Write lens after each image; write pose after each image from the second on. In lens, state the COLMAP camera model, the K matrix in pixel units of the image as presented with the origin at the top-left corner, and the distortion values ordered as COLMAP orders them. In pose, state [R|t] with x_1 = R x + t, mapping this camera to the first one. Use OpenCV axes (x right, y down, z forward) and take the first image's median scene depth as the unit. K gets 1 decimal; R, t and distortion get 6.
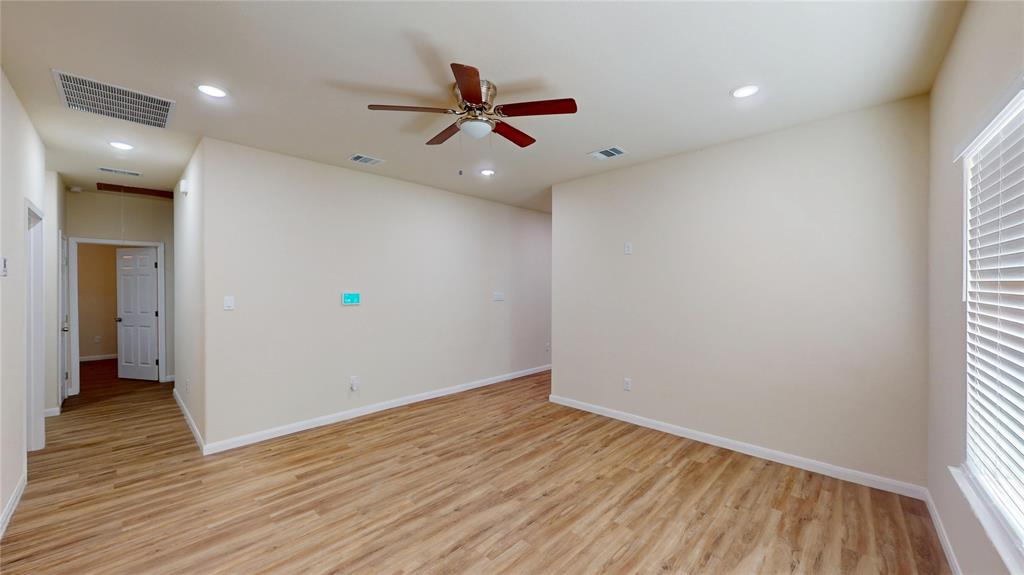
lens RADIAL K [[365.8, 0, 512.0], [0, 365.8, 287.5], [0, 0, 1]] dist [-0.001502, -0.000100]
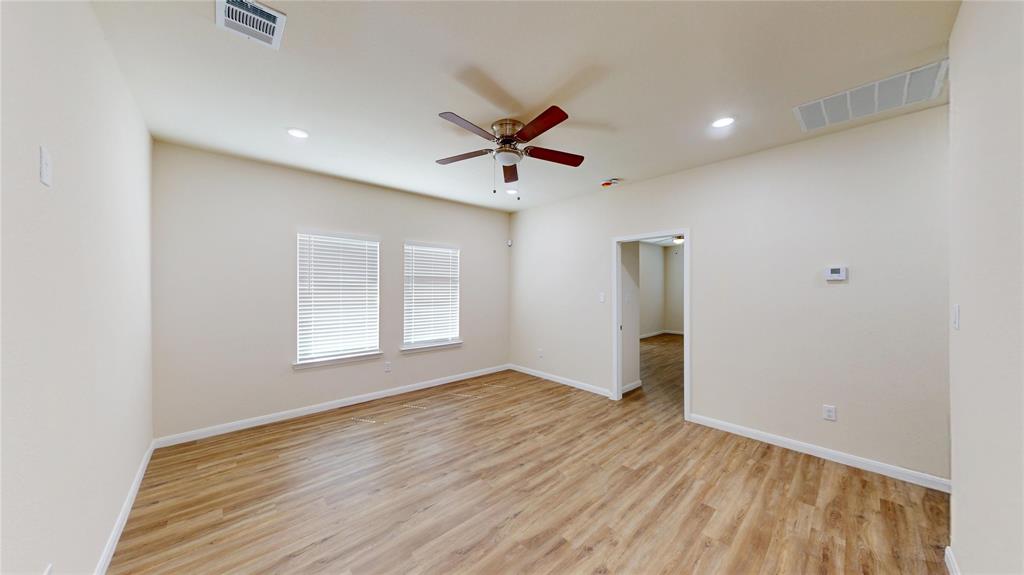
lens RADIAL K [[365.8, 0, 512.0], [0, 365.8, 287.5], [0, 0, 1]] dist [-0.001502, -0.000100]
pose [[-0.997586, -0.004253, 0.069316, -0.179060], [-0.004037, 0.999987, 0.003258, -0.005870], [-0.069329, 0.002971, -0.997589, 1.998619]]
